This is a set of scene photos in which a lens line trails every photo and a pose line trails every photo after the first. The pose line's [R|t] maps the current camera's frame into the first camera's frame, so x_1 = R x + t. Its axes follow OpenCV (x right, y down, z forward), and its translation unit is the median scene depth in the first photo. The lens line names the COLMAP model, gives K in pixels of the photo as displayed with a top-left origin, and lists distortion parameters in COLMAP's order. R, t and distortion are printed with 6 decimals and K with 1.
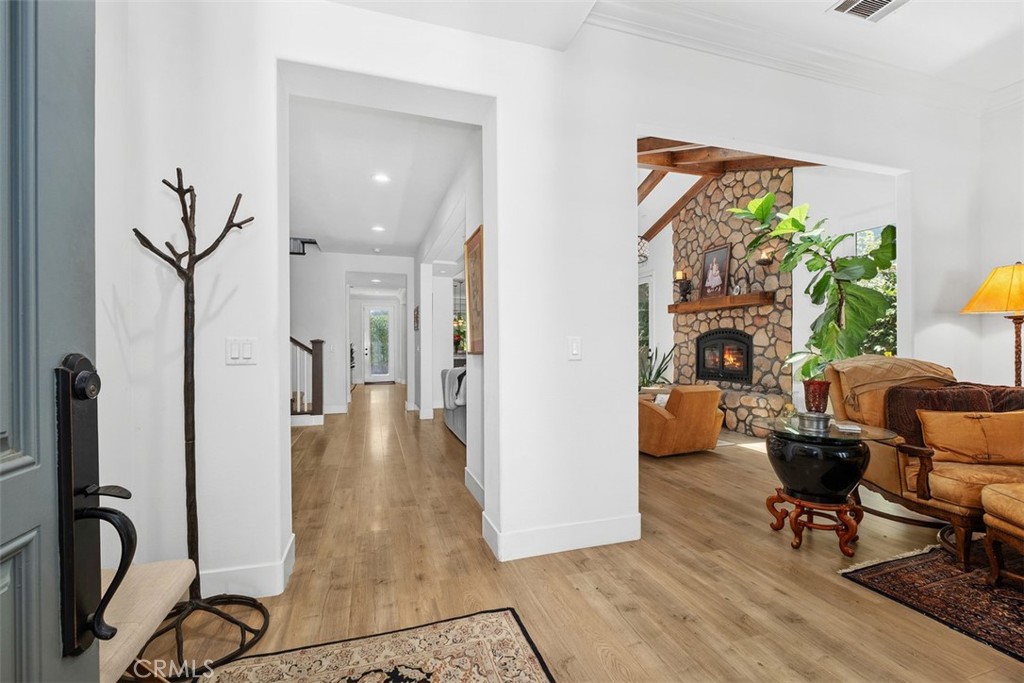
lens RADIAL K [[441.4, 0, 519.2], [0, 441.4, 351.2], [0, 0, 1]] dist [-0.000886, -0.004911]
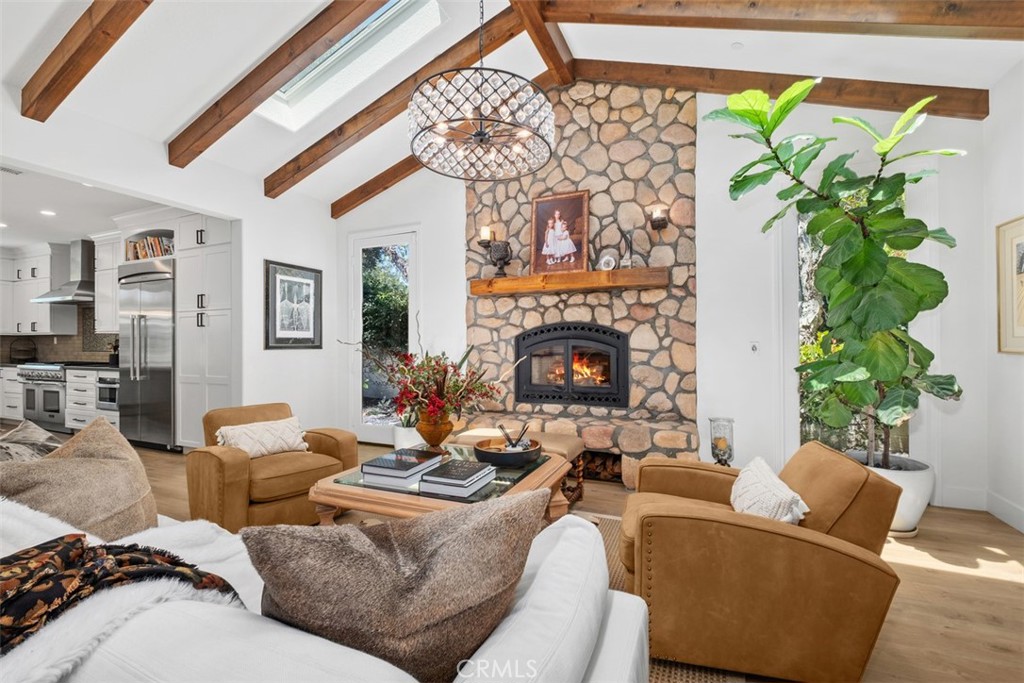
lens RADIAL K [[441.4, 0, 519.1], [0, 441.4, 343.0], [0, 0, 1]] dist [-0.000886, -0.004911]
pose [[0.662235, 0.005647, 0.749275, -0.071356], [0.009405, 0.999830, -0.015848, -0.012578], [-0.749237, 0.017543, 0.662069, 0.660692]]
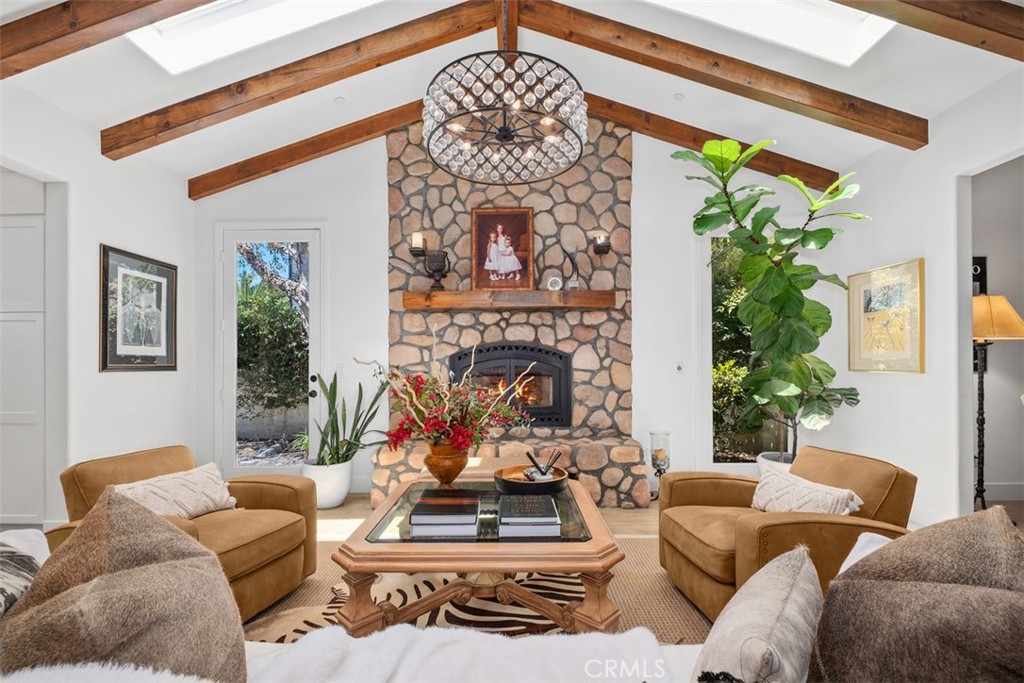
lens RADIAL K [[441.4, 0, 516.0], [0, 441.4, 363.6], [0, 0, 1]] dist [-0.000886, -0.004911]
pose [[0.322080, 0.007954, 0.946679, -0.131153], [0.013773, 0.999820, -0.013086, -0.013055], [-0.946612, 0.017253, 0.321913, 0.831709]]
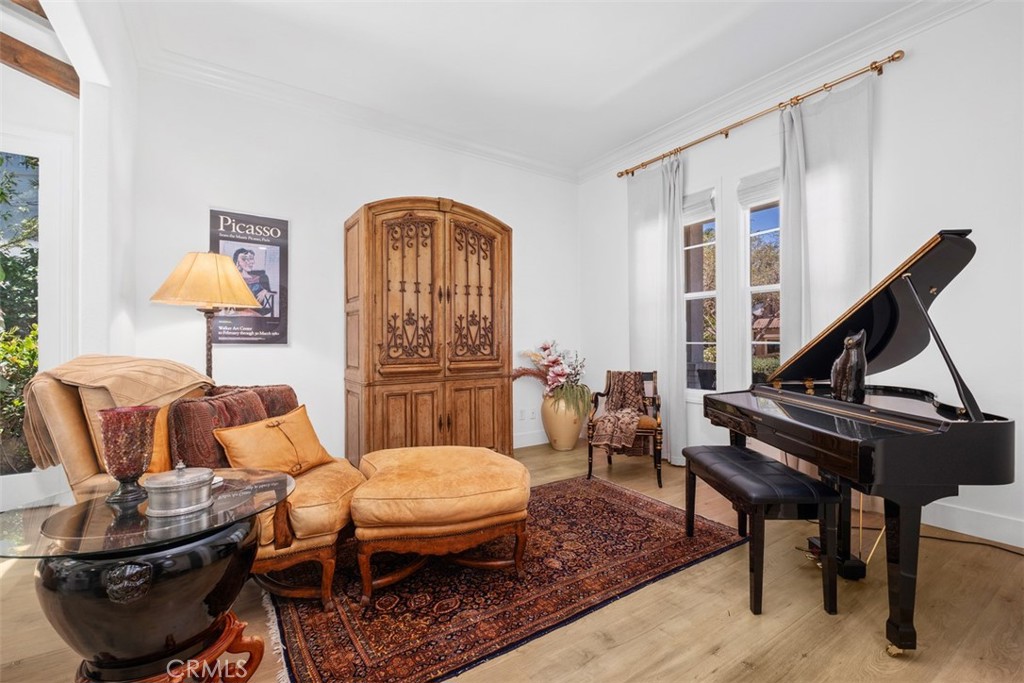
lens RADIAL K [[441.4, 0, 511.2], [0, 441.4, 342.4], [0, 0, 1]] dist [-0.000886, -0.004911]
pose [[-0.253901, 0.008172, 0.967196, 0.038535], [0.014291, 0.999887, -0.004697, 0.000927], [-0.967125, 0.012629, -0.253989, 0.291193]]
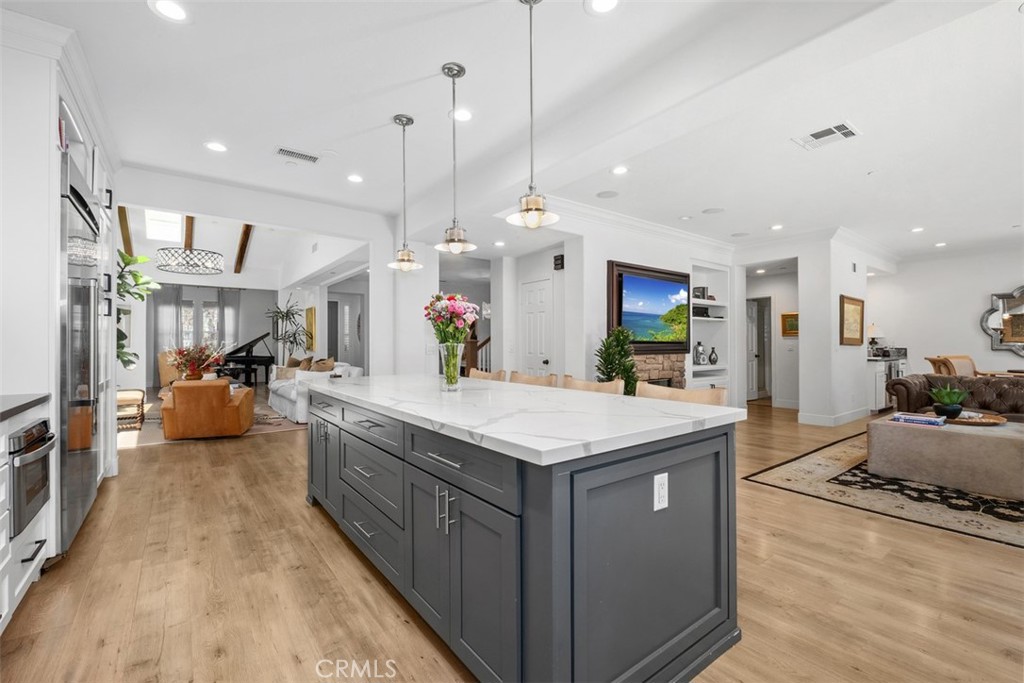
lens RADIAL K [[441.4, 0, 506.2], [0, 441.4, 348.1], [0, 0, 1]] dist [-0.000886, -0.004911]
pose [[-0.947339, 0.010896, -0.320046, -0.173982], [0.004245, 0.999760, 0.021470, -0.025613], [0.320203, 0.018981, -0.947159, 2.232093]]
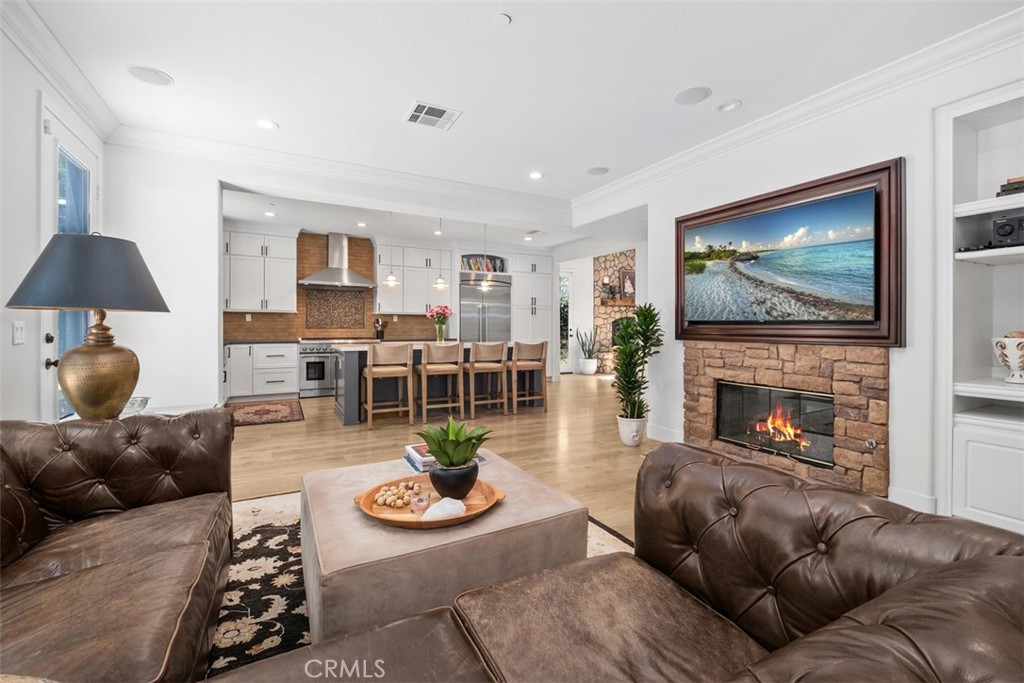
lens RADIAL K [[441.4, 0, 513.1], [0, 441.4, 331.4], [0, 0, 1]] dist [-0.000886, -0.004911]
pose [[-0.177212, -0.004907, 0.984160, -1.253282], [0.011902, 0.999904, 0.007129, -0.012770], [-0.984101, 0.012977, -0.177137, 1.853284]]
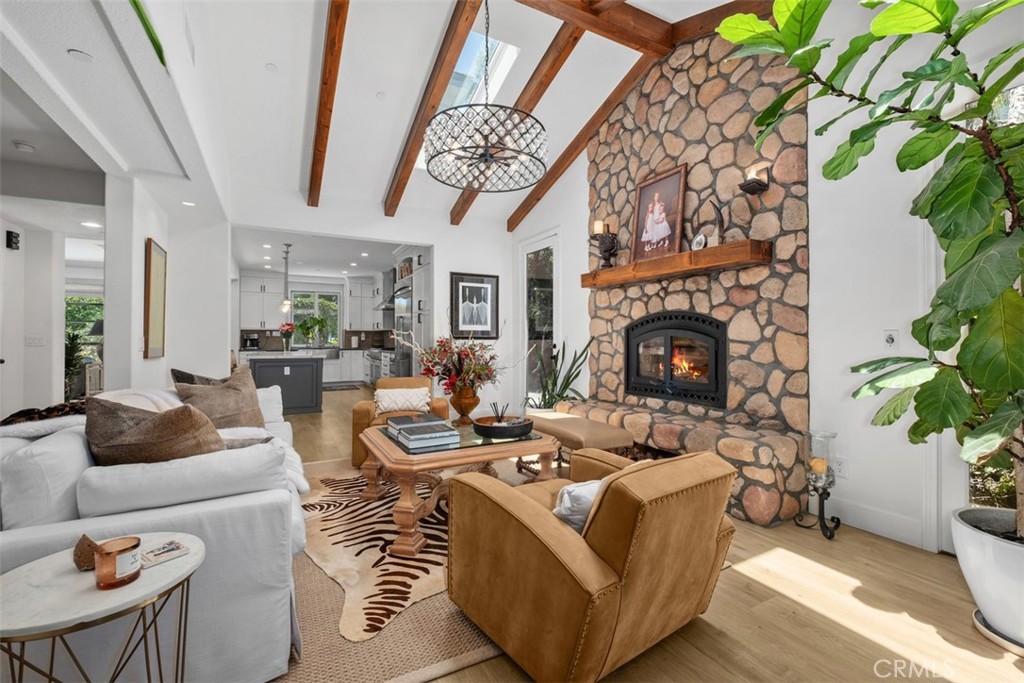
lens RADIAL K [[441.4, 0, 509.5], [0, 441.4, 337.6], [0, 0, 1]] dist [-0.000886, -0.004911]
pose [[0.984892, 0.005747, 0.173075, 0.153413], [-0.003025, 0.999868, -0.015986, -0.006246], [-0.173144, 0.015221, 0.984779, 0.476840]]
